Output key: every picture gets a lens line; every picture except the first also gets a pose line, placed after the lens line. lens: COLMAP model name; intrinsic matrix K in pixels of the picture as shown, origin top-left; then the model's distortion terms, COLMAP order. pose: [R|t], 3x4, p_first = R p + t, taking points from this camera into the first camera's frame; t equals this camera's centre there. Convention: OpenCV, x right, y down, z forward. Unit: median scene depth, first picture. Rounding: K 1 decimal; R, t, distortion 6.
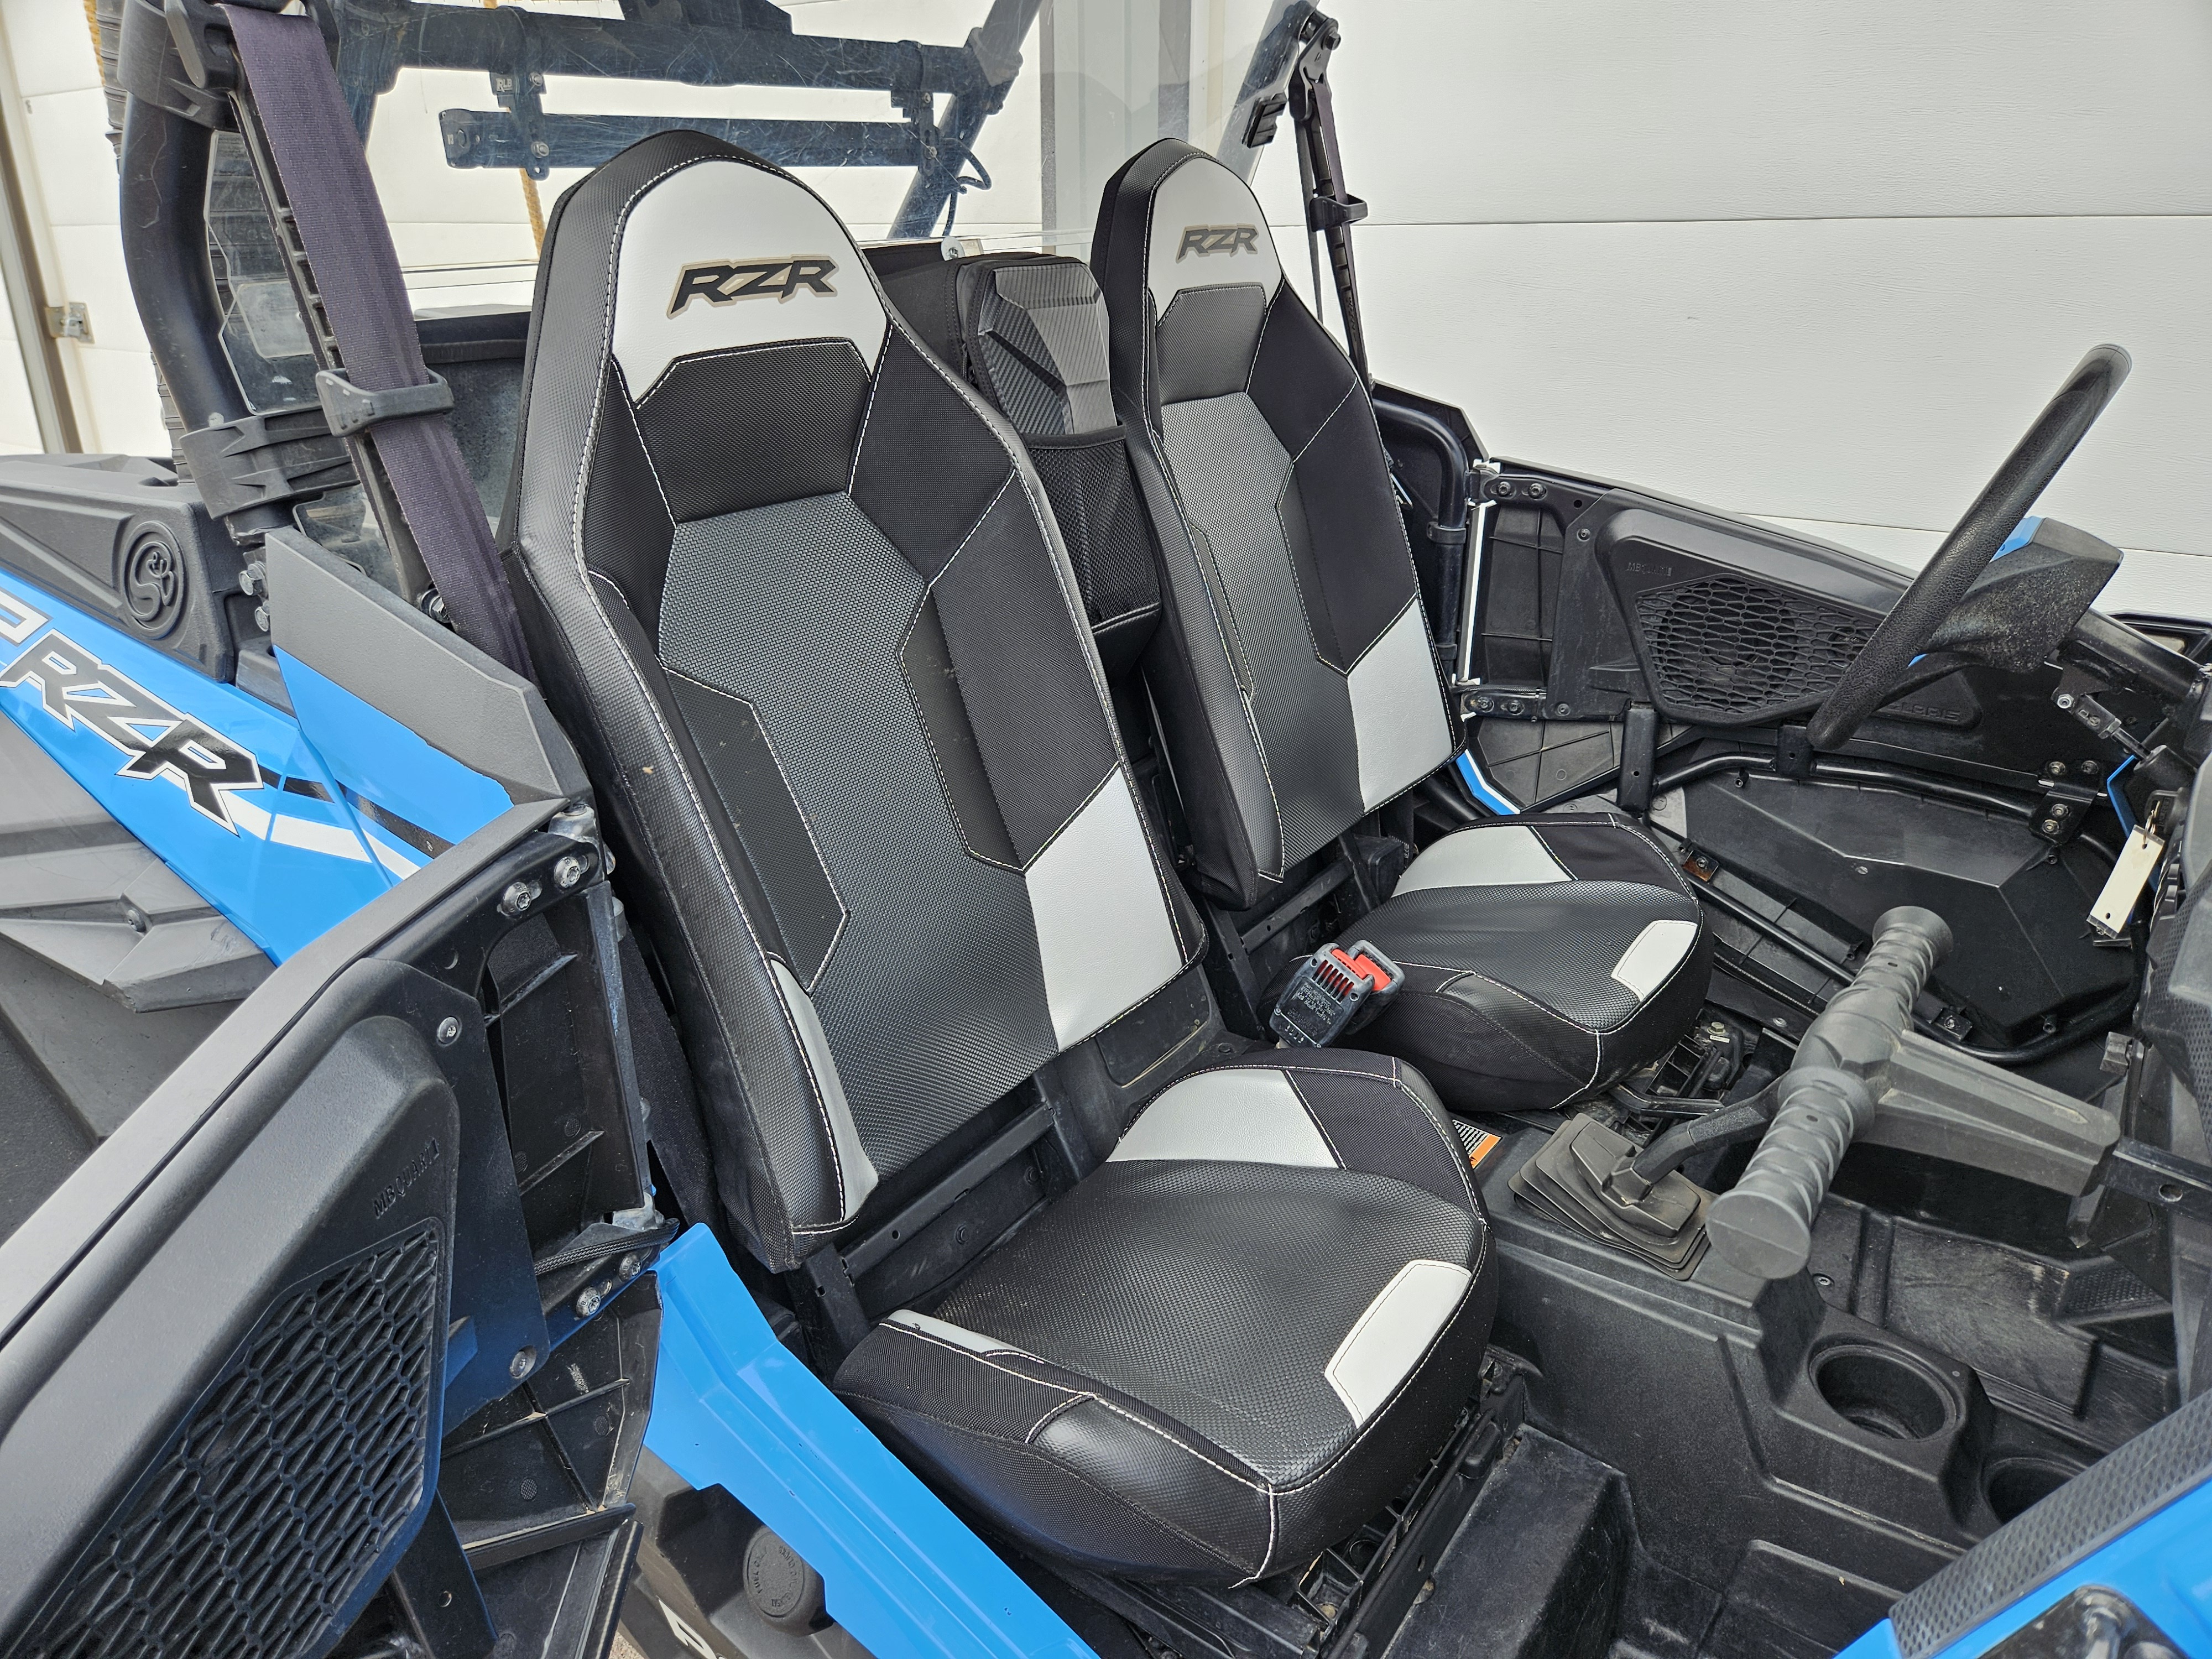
lens RADIAL K [[1520.8, 0, 1134.1], [0, 1520.8, 809.2], [0, 0, 1]] dist [0.001433, -0.003010]
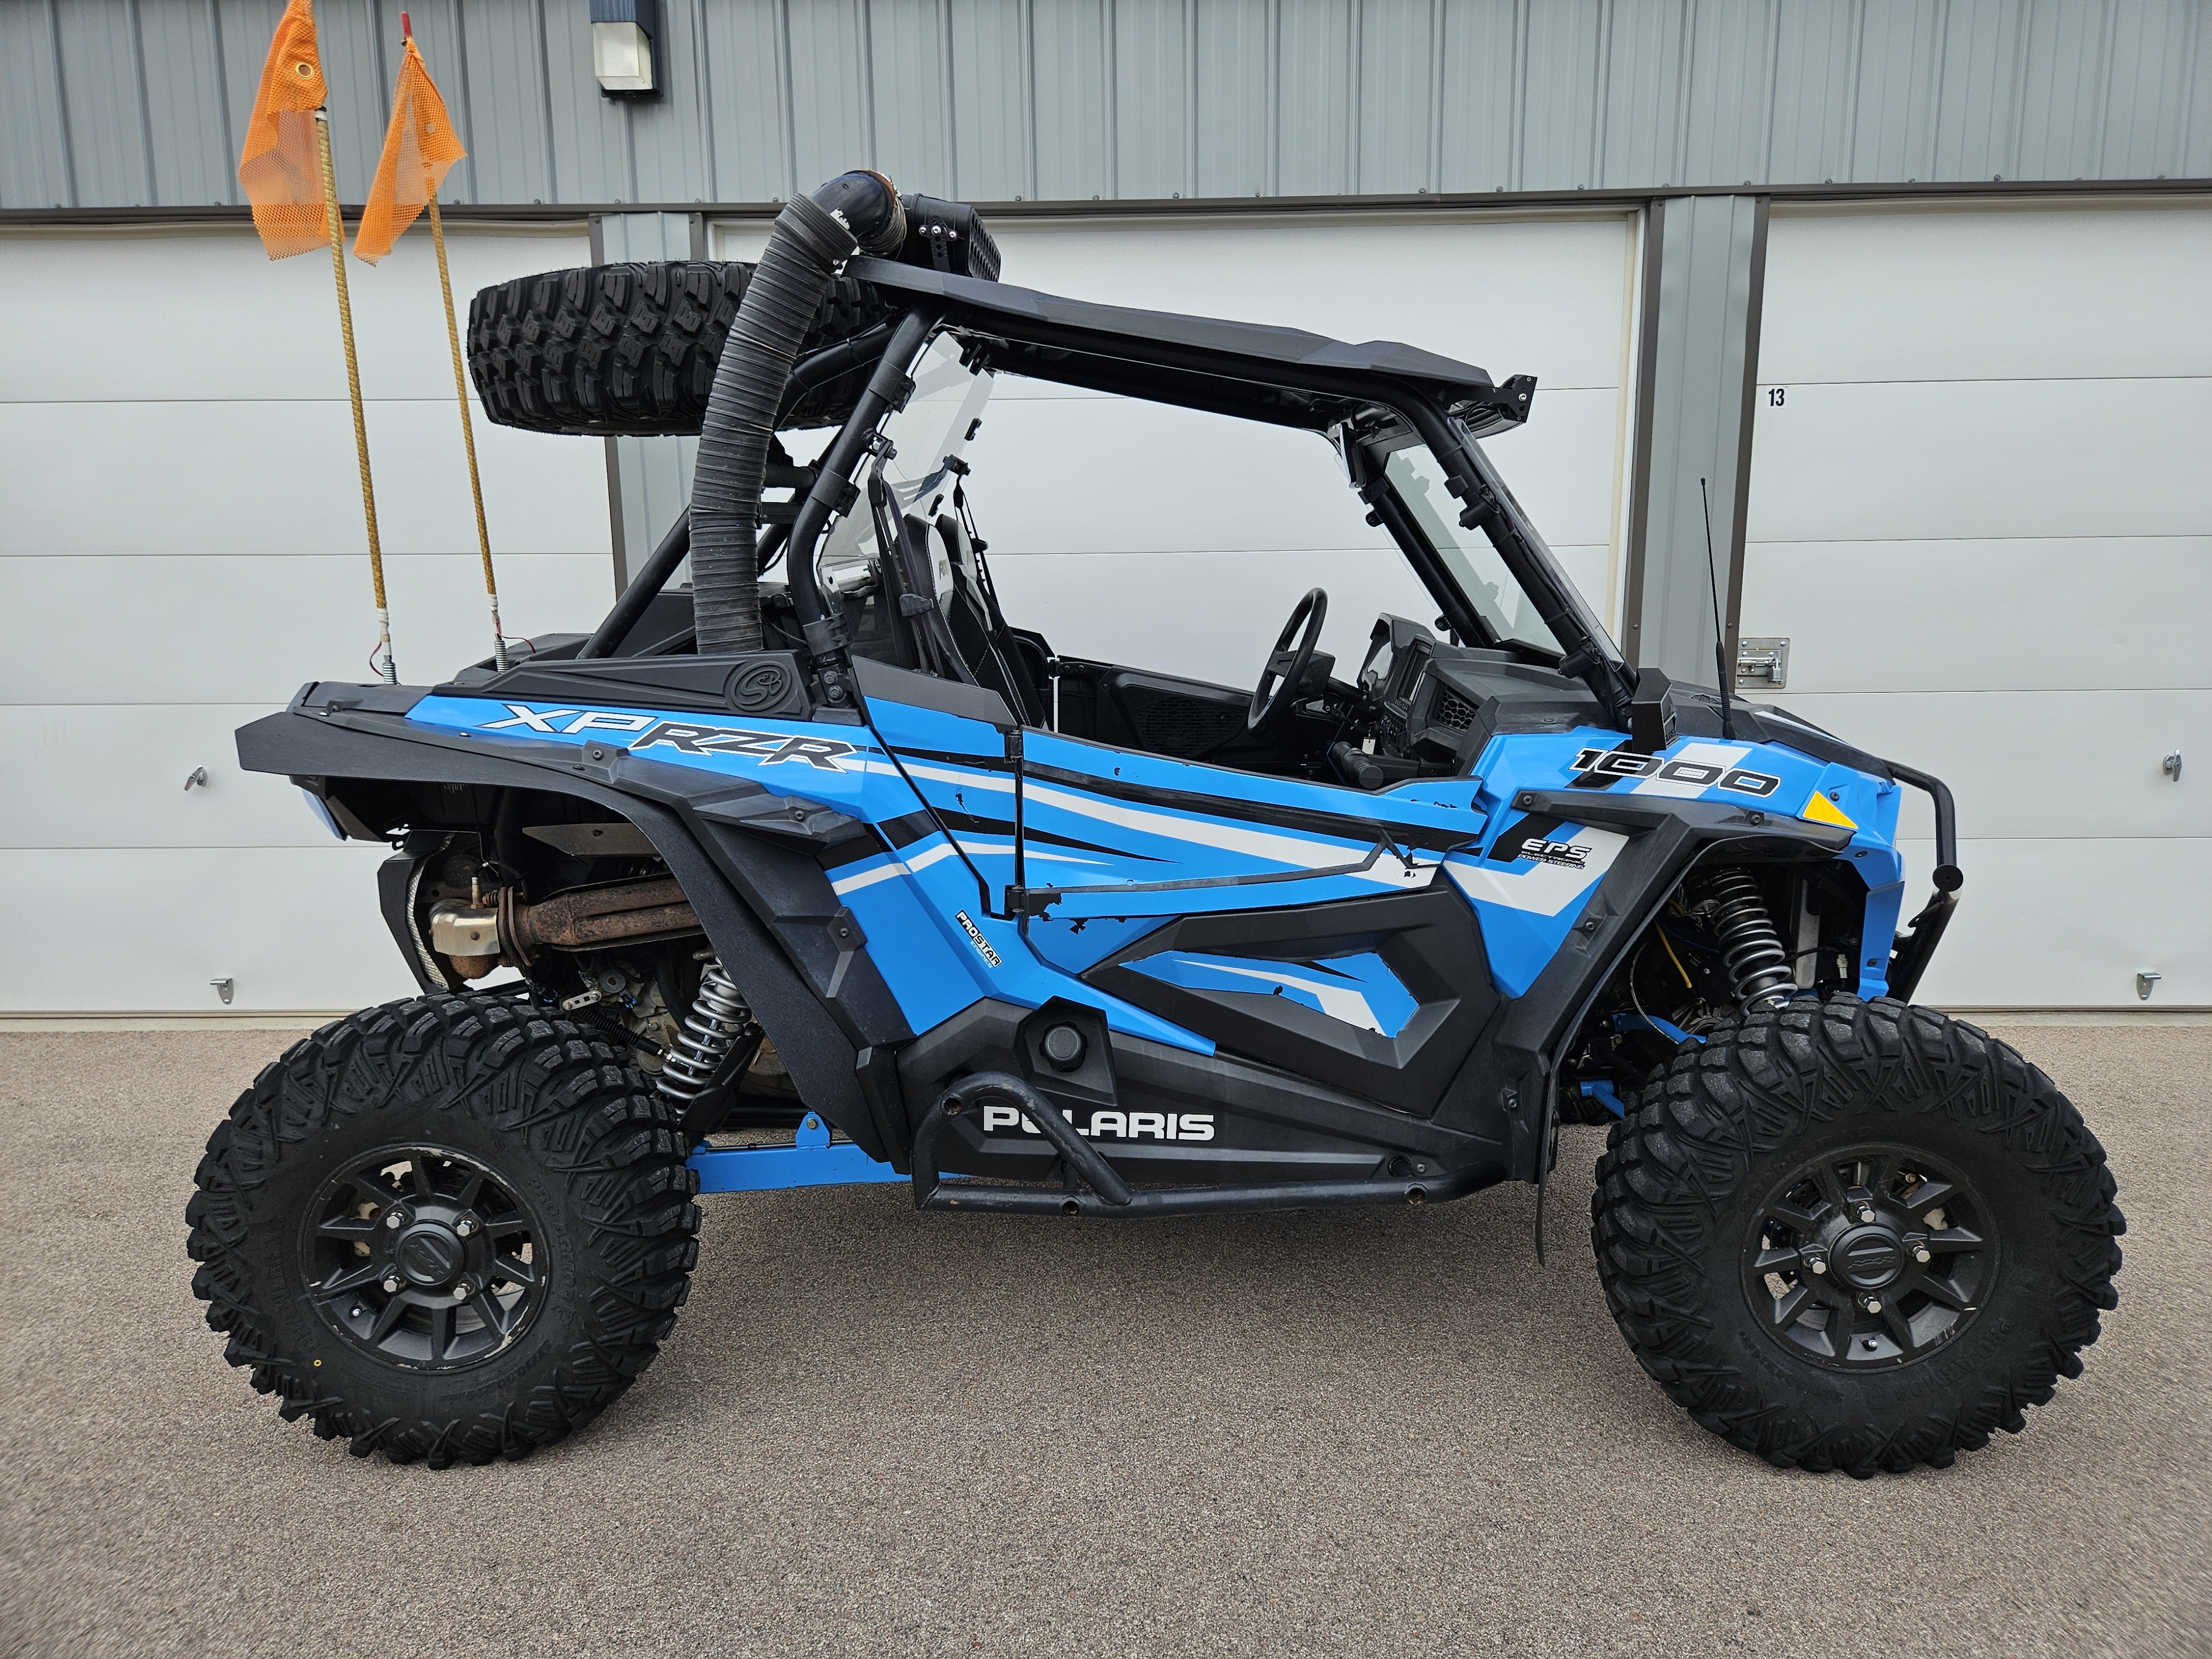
lens RADIAL K [[1458.9, 0, 1090.0], [0, 1458.9, 816.8], [0, 0, 1]] dist [0.031888, -0.001418]
pose [[0.833823, -0.103356, 0.542270, -1.483809], [0.209146, 0.968233, -0.137050, 0.476726], [-0.510878, 0.227689, 0.828952, -1.140709]]
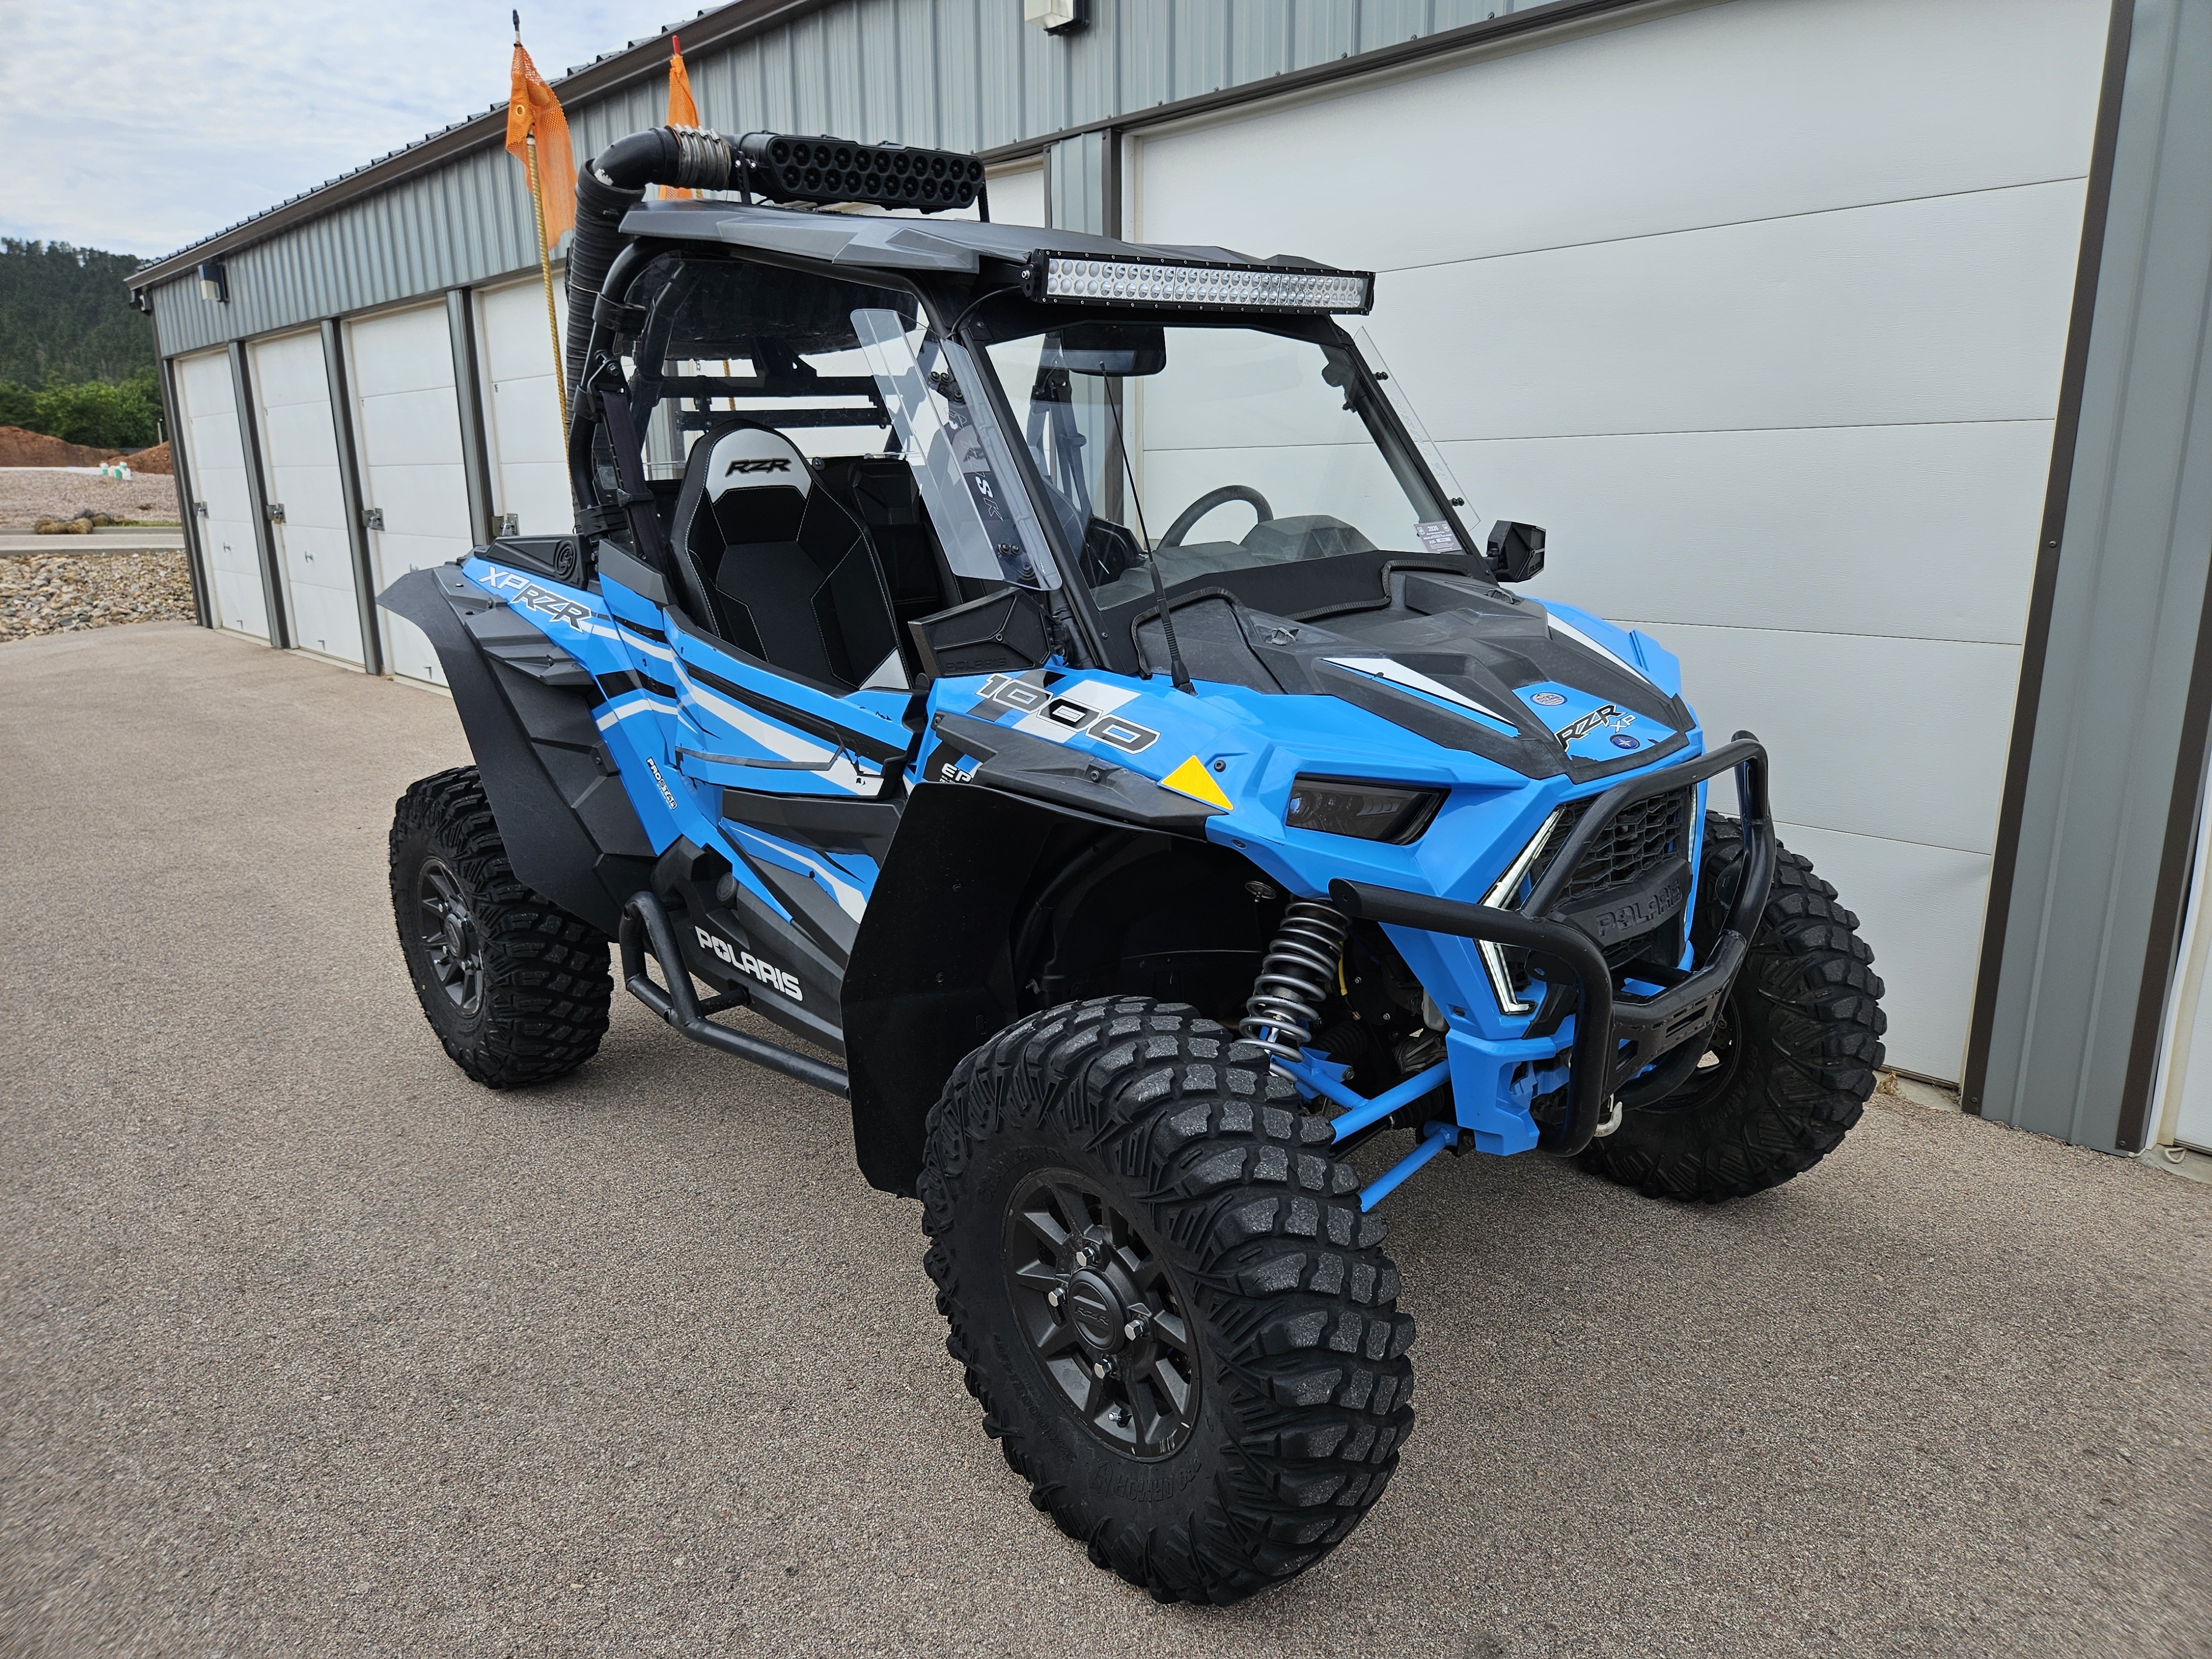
lens RADIAL K [[1458.9, 0, 1090.0], [0, 1458.9, 816.8], [0, 0, 1]] dist [0.031888, -0.001418]
pose [[0.979326, 0.032103, -0.199723, 1.017904], [-0.057749, 0.990608, -0.123939, 0.675937], [0.193869, 0.132911, 0.971982, -1.631504]]
